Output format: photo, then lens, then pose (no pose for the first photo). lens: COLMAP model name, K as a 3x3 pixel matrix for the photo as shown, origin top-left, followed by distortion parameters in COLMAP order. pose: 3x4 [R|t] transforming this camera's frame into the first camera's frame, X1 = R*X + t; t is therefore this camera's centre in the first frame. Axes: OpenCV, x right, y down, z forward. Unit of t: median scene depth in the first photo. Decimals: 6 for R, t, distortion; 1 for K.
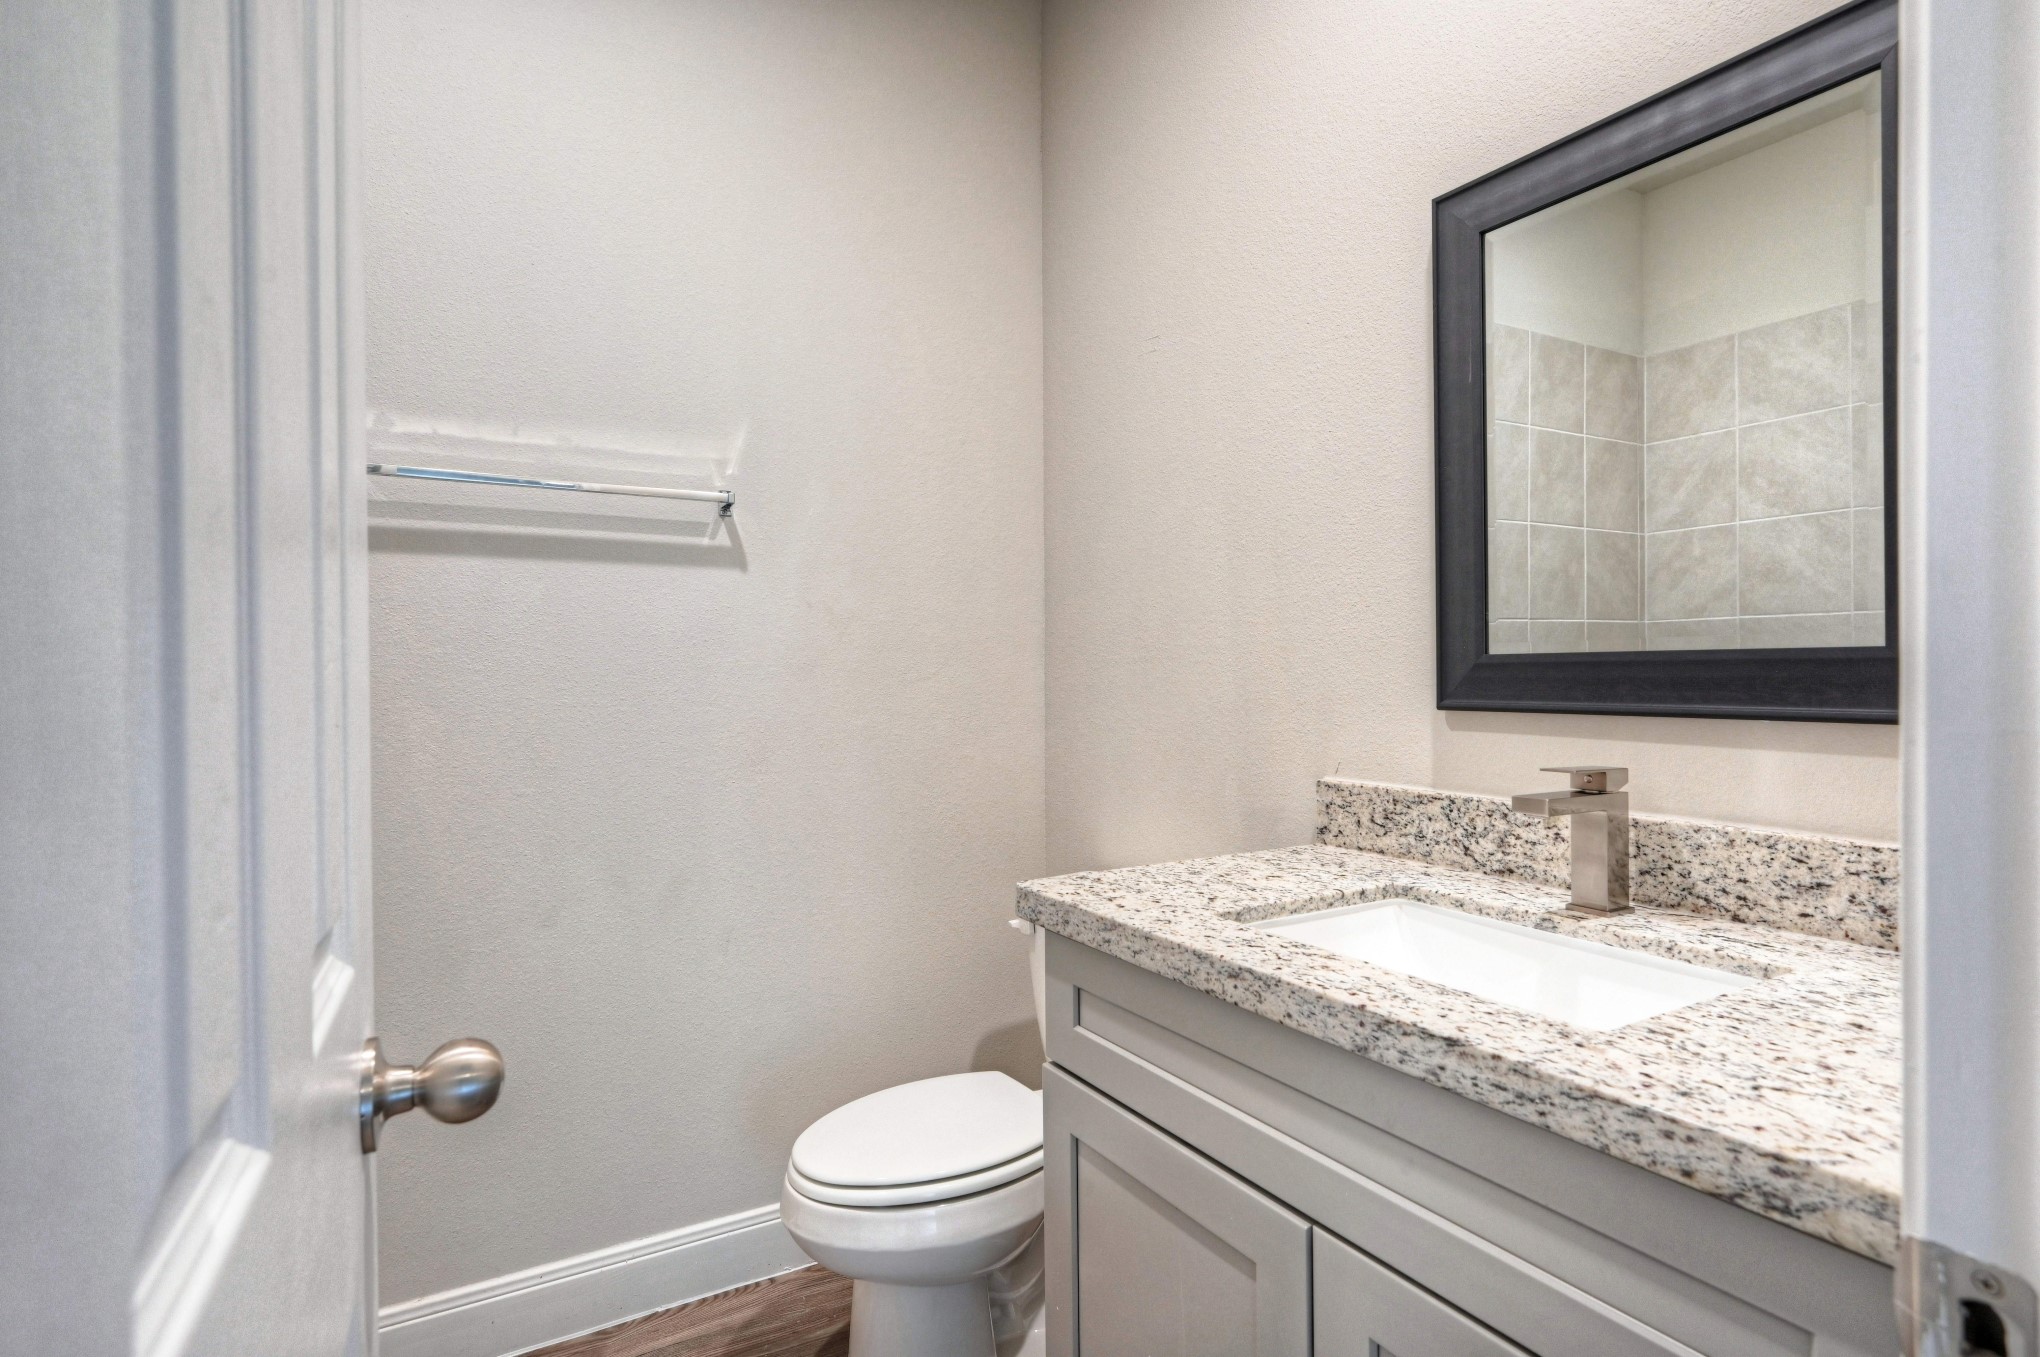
lens RADIAL K [[1056.7, 0, 1026.0], [0, 1056.7, 681.3], [0, 0, 1]] dist [0.005481, -0.000600]
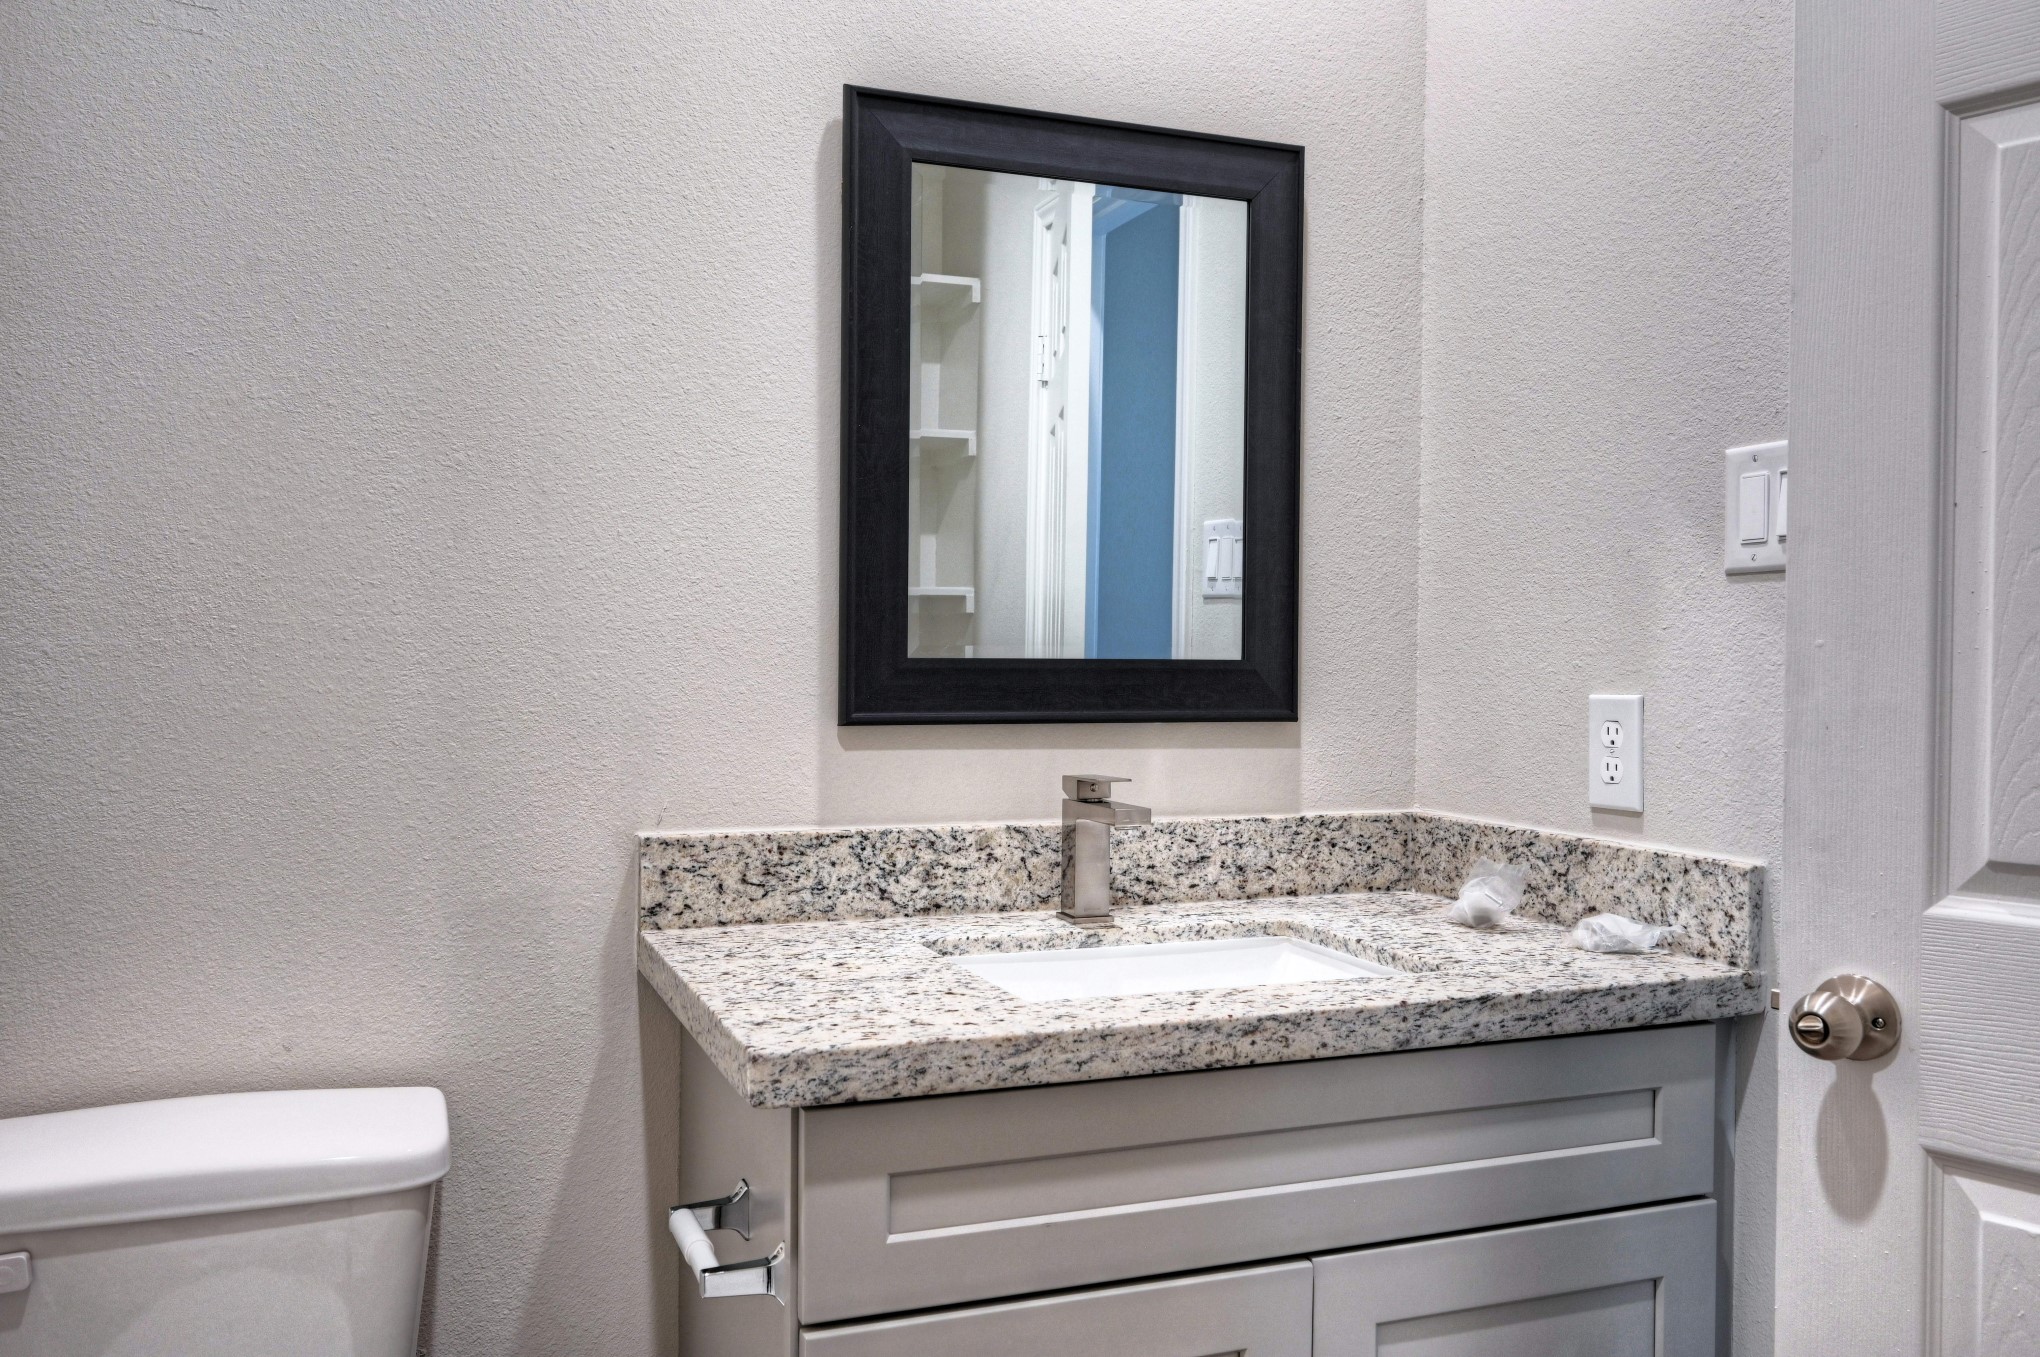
lens RADIAL K [[1647.9, 0, 1022.9], [0, 1647.9, 674.0], [0, 0, 1]] dist [0.001672, 0.002356]
pose [[0.137478, -0.003621, 0.990498, -1.060469], [-0.000461, 0.999993, 0.003720, -0.021597], [-0.990505, -0.000968, 0.137476, 0.891882]]
